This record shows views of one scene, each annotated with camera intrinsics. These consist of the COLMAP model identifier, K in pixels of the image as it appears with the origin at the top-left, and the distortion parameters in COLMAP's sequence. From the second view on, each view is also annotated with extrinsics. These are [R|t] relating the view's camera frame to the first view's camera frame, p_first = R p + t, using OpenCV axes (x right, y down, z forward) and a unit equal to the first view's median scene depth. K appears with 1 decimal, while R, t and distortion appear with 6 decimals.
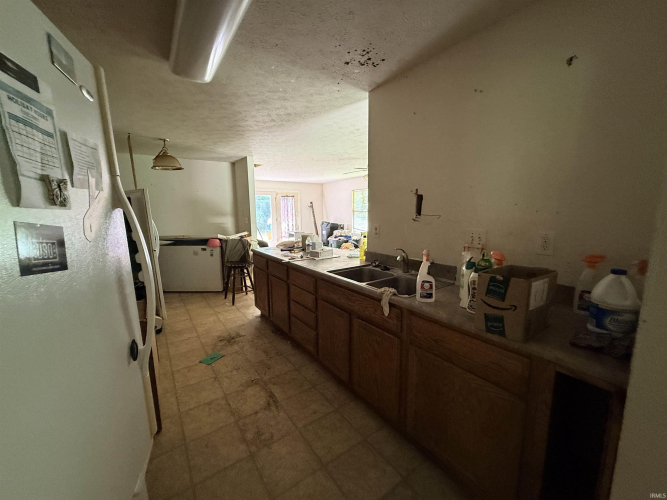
lens RADIAL K [[264.3, 0, 332.4], [0, 264.3, 251.8], [0, 0, 1]] dist [-0.001016, 0.000015]
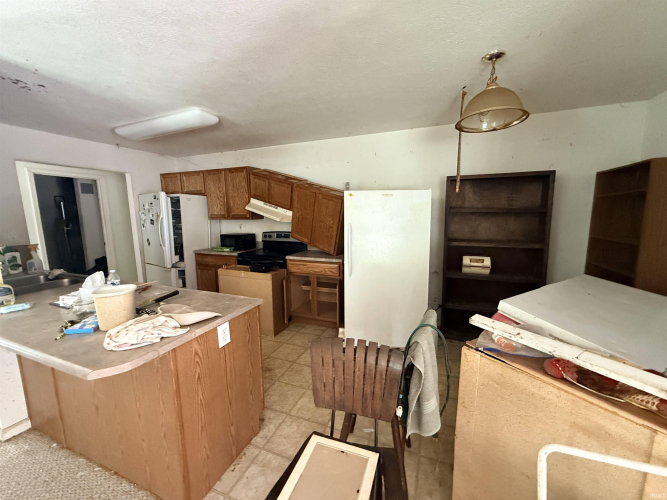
lens RADIAL K [[264.3, 0, 330.6], [0, 264.3, 251.8], [0, 0, 1]] dist [-0.001016, 0.000015]
pose [[-0.837024, 0.098649, -0.538200, -0.230871], [-0.061184, 0.960570, 0.271221, -0.323528], [0.543734, 0.259948, -0.797985, 2.067017]]
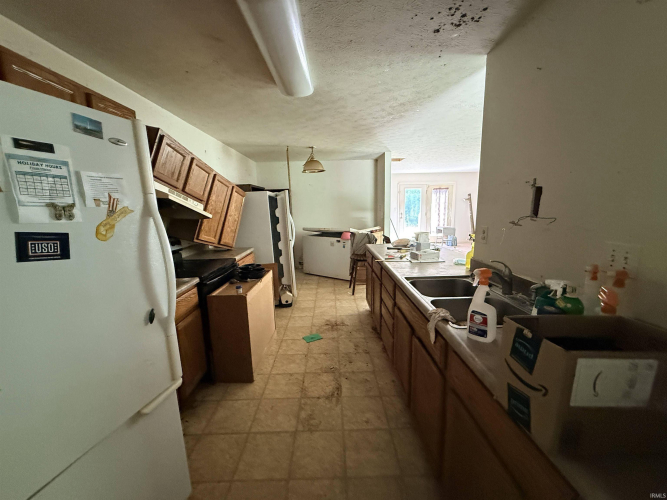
lens RADIAL K [[264.3, 0, 330.6], [0, 264.3, 251.9], [0, 0, 1]] dist [-0.001016, 0.000015]
pose [[0.825982, 0.088928, -0.556638, 0.224426], [-0.074254, 0.996038, 0.048942, -0.031585], [0.558785, 0.000907, 0.829312, 0.097636]]
